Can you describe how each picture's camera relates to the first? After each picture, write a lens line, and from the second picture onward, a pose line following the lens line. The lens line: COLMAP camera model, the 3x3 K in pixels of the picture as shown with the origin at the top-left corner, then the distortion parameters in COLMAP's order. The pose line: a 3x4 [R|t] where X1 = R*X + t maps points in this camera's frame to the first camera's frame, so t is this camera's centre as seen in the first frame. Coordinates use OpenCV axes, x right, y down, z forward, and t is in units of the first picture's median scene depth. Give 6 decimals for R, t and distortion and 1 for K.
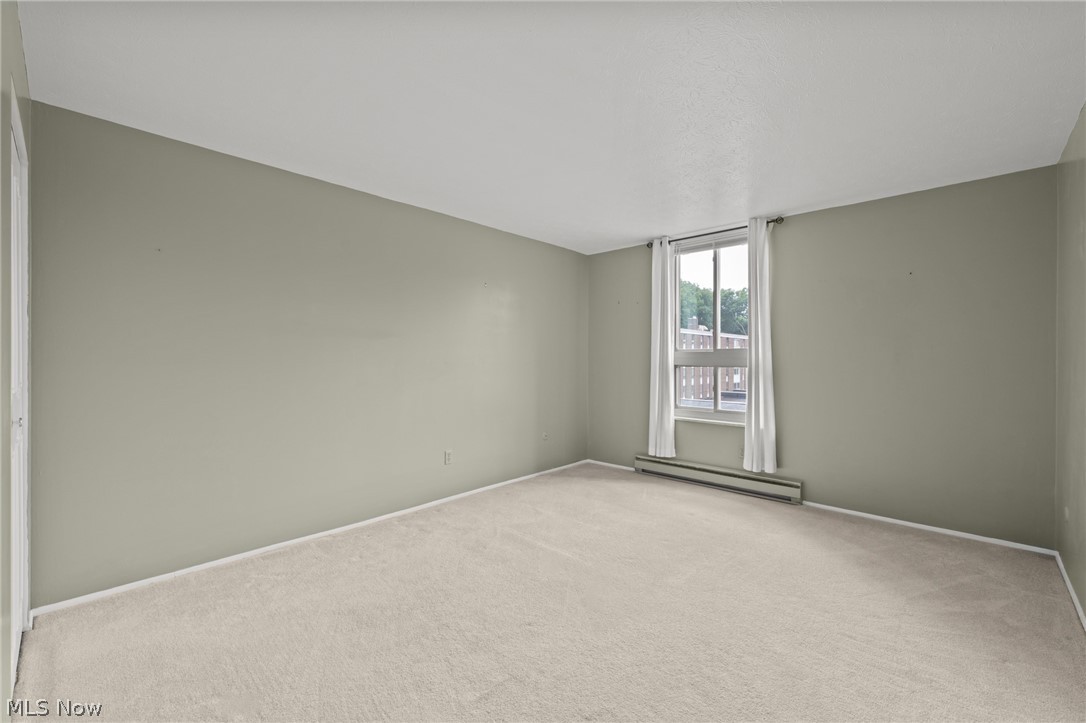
lens RADIAL K [[477.9, 0, 542.3], [0, 477.9, 359.7], [0, 0, 1]] dist [-0.000571, -0.000379]
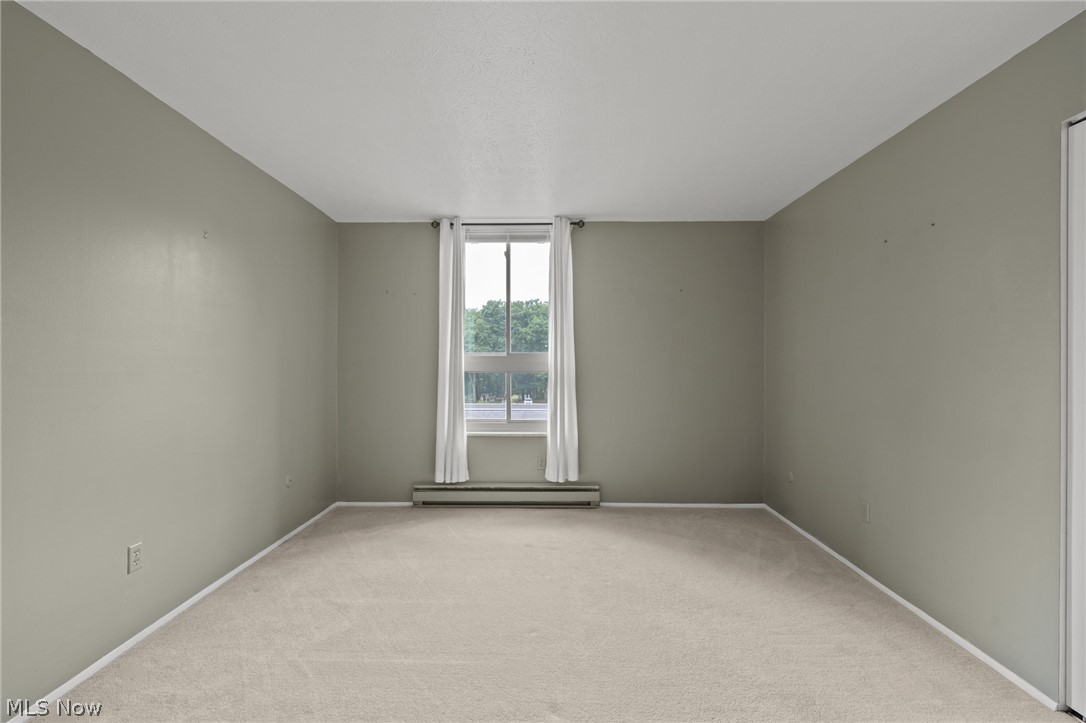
lens RADIAL K [[477.9, 0, 549.2], [0, 477.9, 362.0], [0, 0, 1]] dist [-0.000571, -0.000379]
pose [[0.721140, 0.001406, 0.692788, -0.229452], [0.003615, 0.999977, -0.005792, 0.000025], [-0.692780, 0.006682, 0.721118, 0.321028]]
